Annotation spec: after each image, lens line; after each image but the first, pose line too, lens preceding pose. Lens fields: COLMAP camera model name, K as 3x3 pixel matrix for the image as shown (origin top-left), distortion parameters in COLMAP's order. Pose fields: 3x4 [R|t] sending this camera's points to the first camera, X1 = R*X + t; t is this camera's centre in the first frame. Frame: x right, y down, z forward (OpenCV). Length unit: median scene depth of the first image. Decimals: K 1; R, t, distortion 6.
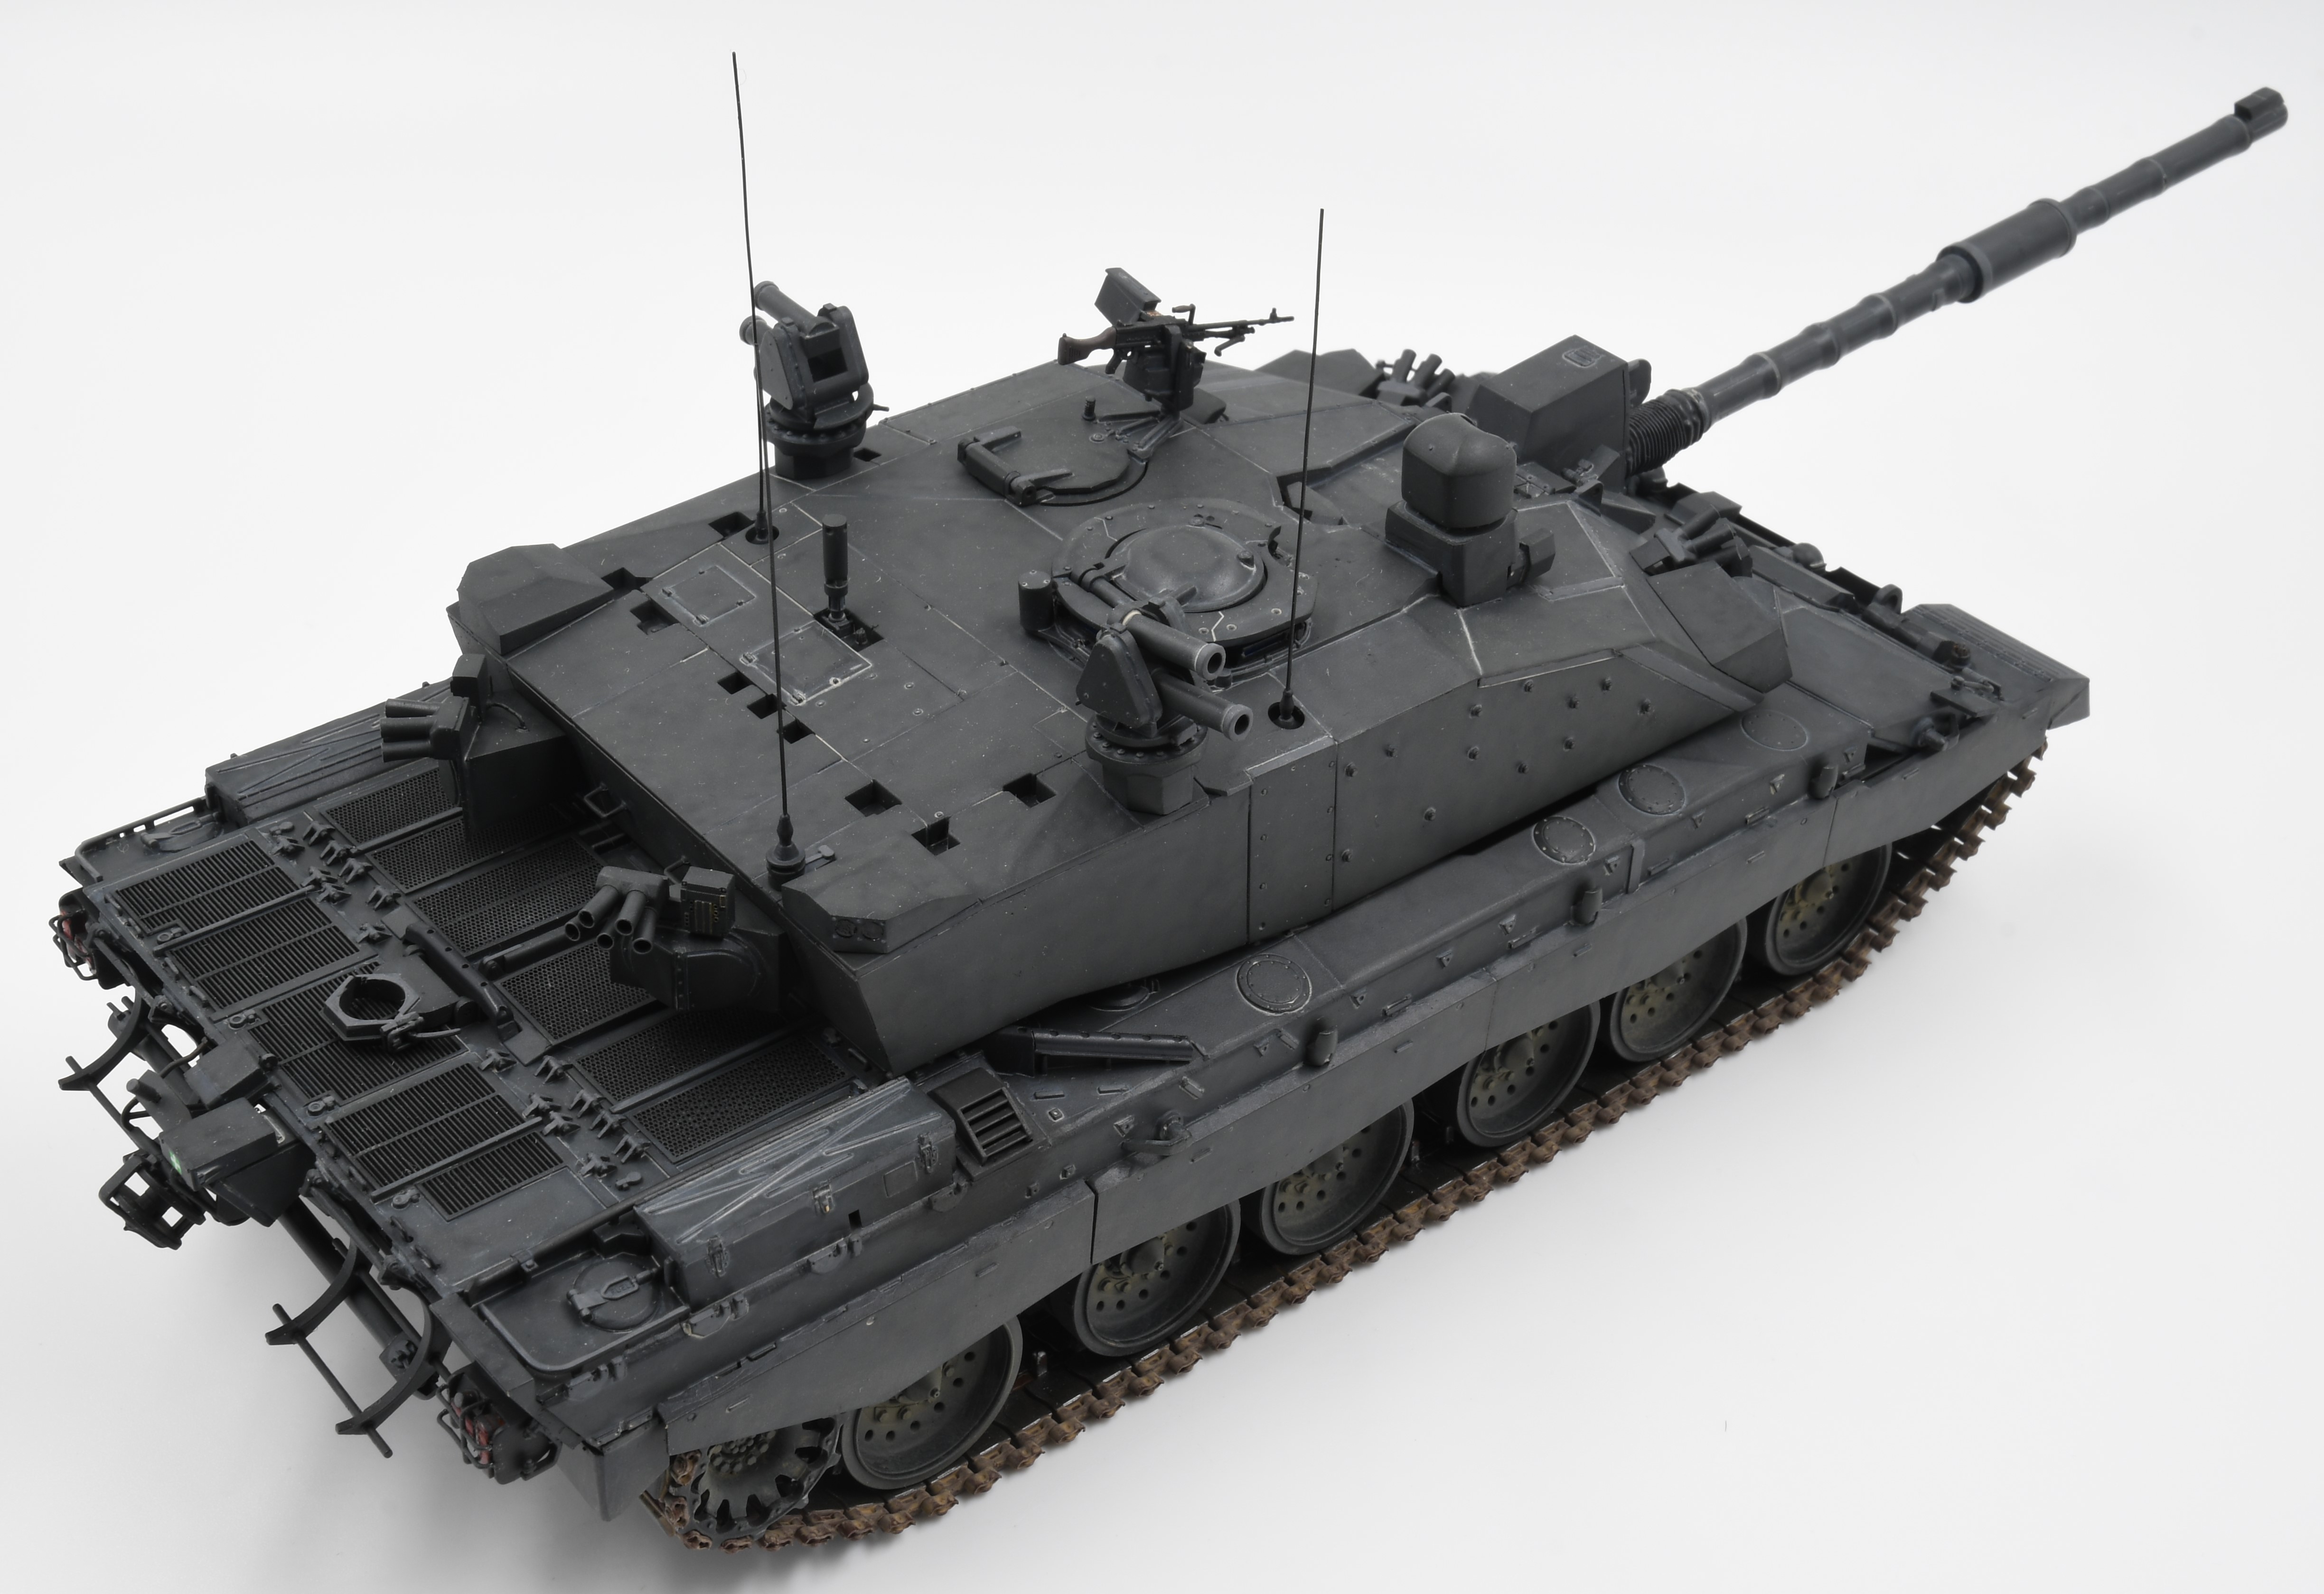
lens RADIAL K [[3434.5, 0, 1157.3], [0, 3434.5, 785.6], [0, 0, 1]] dist [-0.000116, 0.000000]
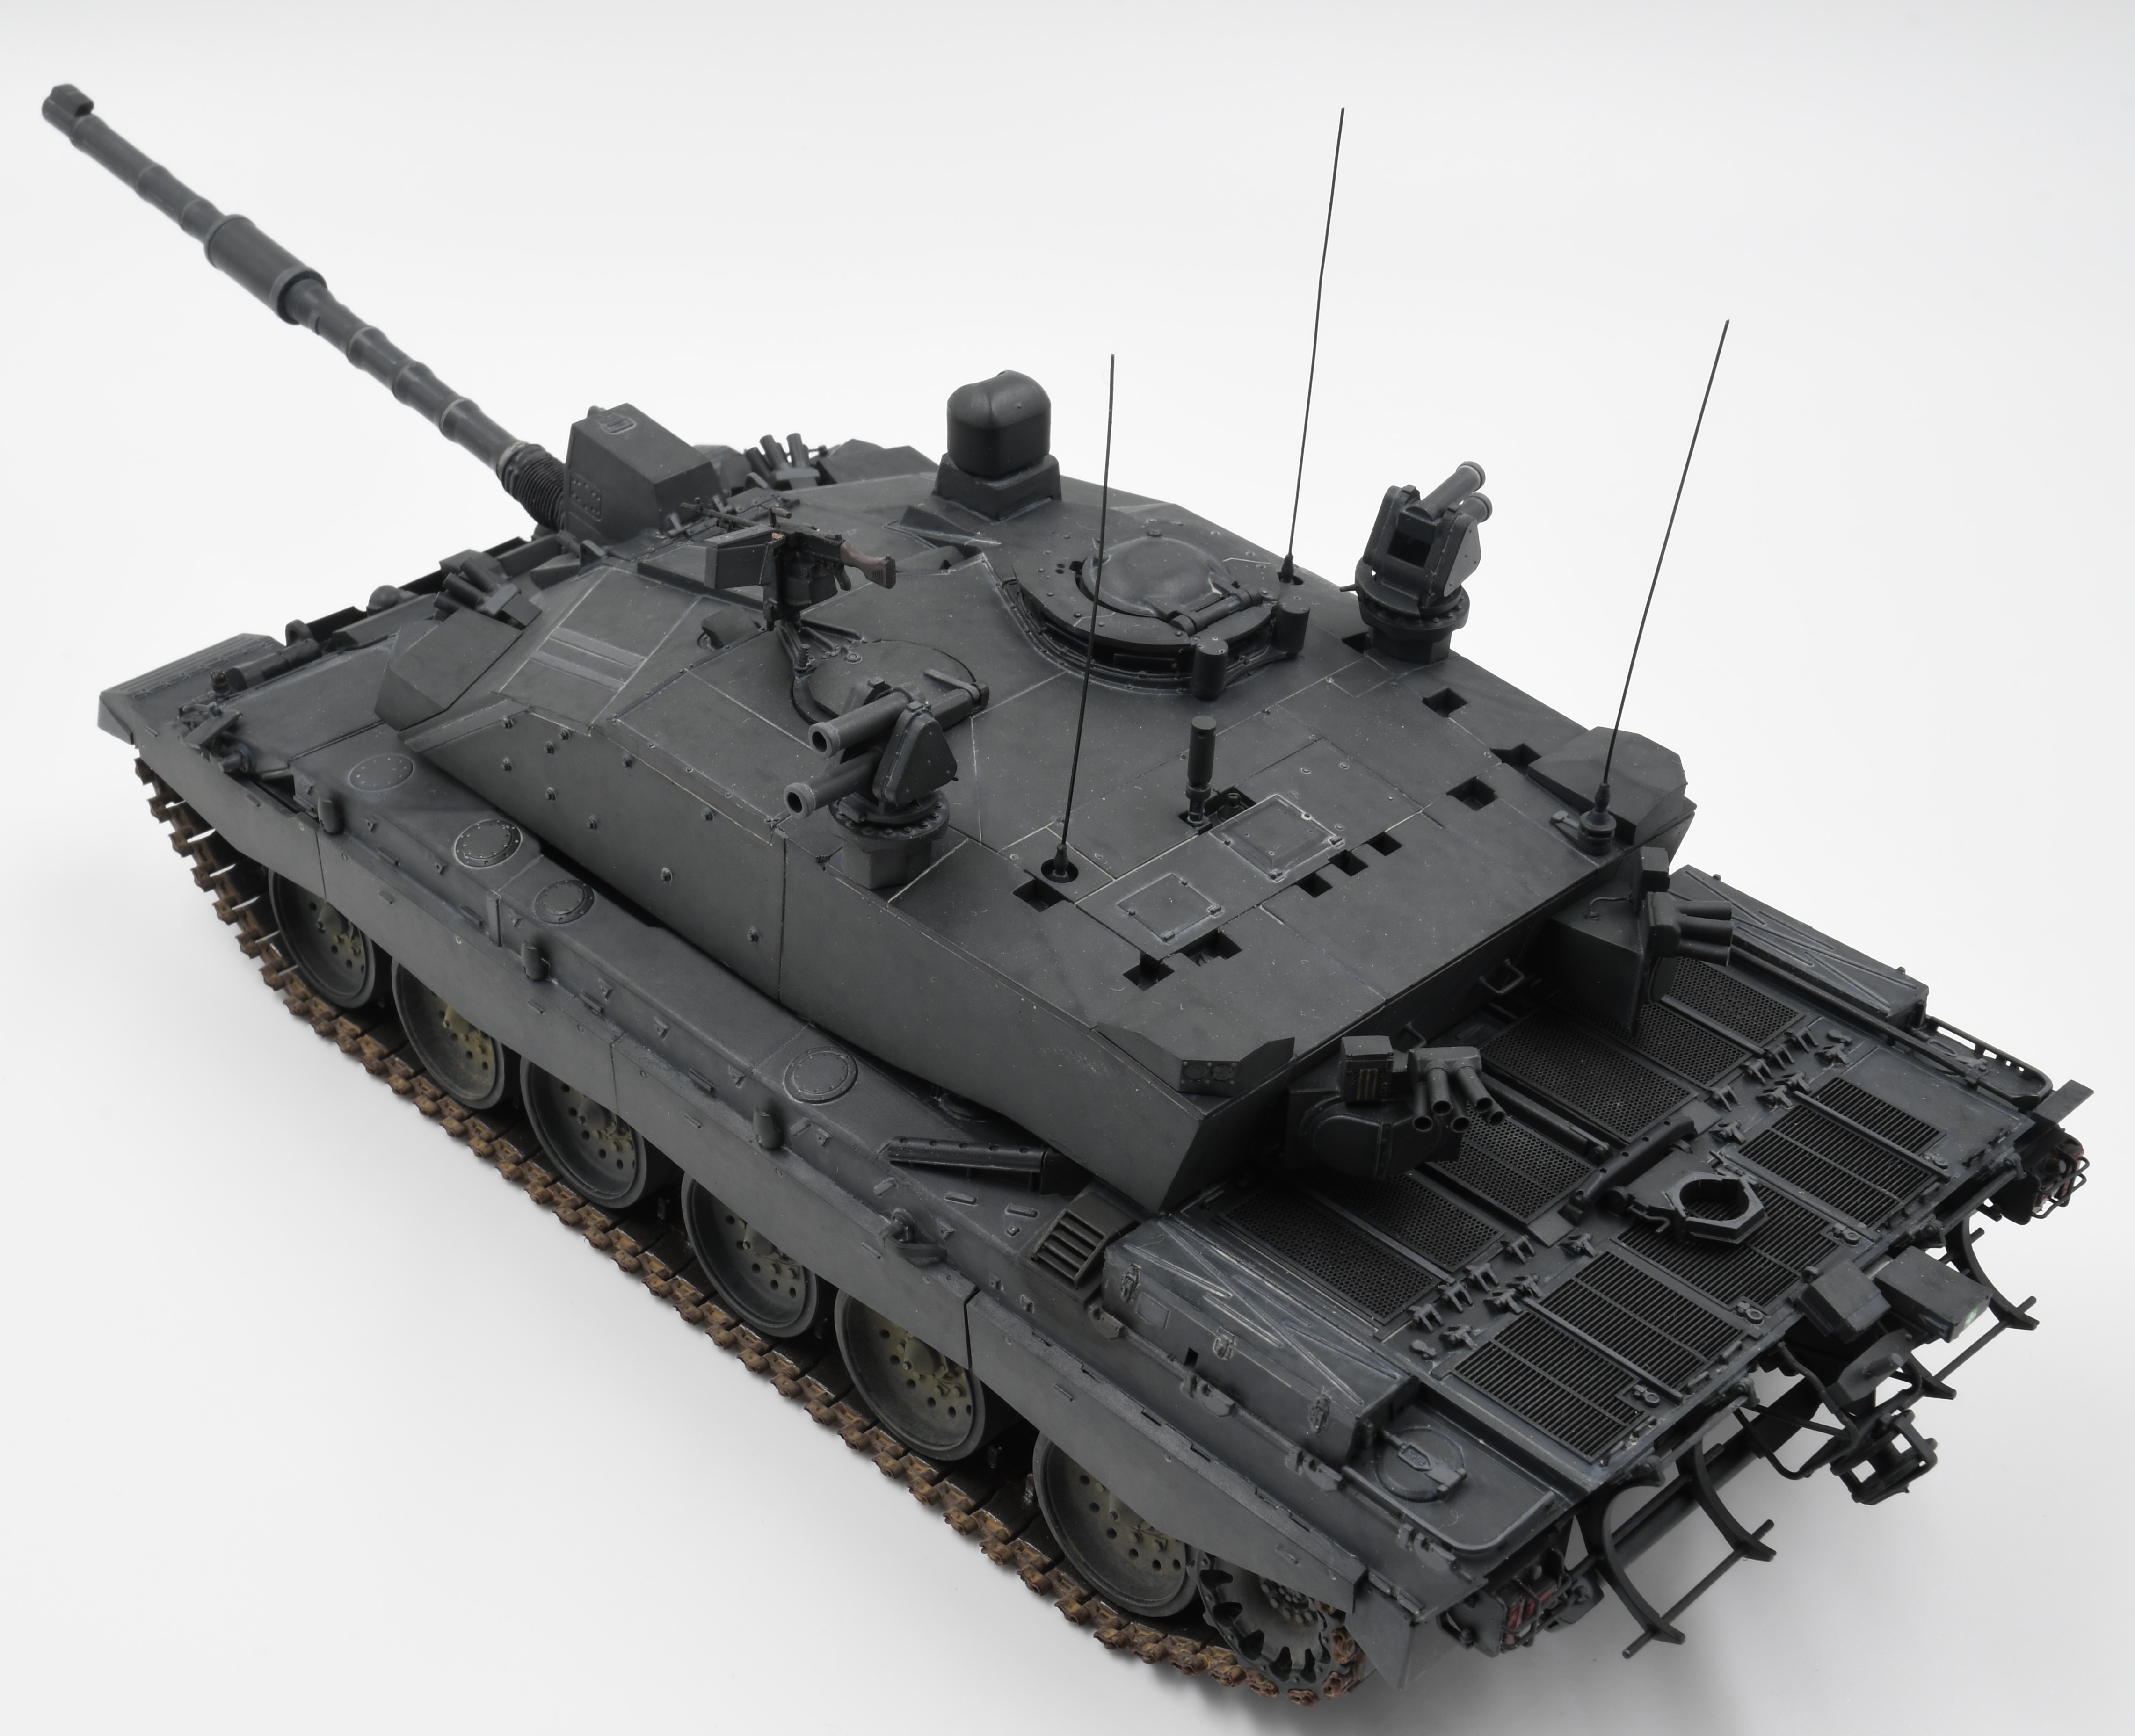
lens RADIAL K [[2895.6, 0, 1068.7], [0, 2895.6, 866.2], [0, 0, 1]] dist [0.101726, 0.000000]
pose [[-0.102241, -0.618921, 0.778770, -0.756737], [0.525141, 0.631314, 0.570674, -0.542164], [-0.844851, 0.467311, 0.260475, 0.842422]]
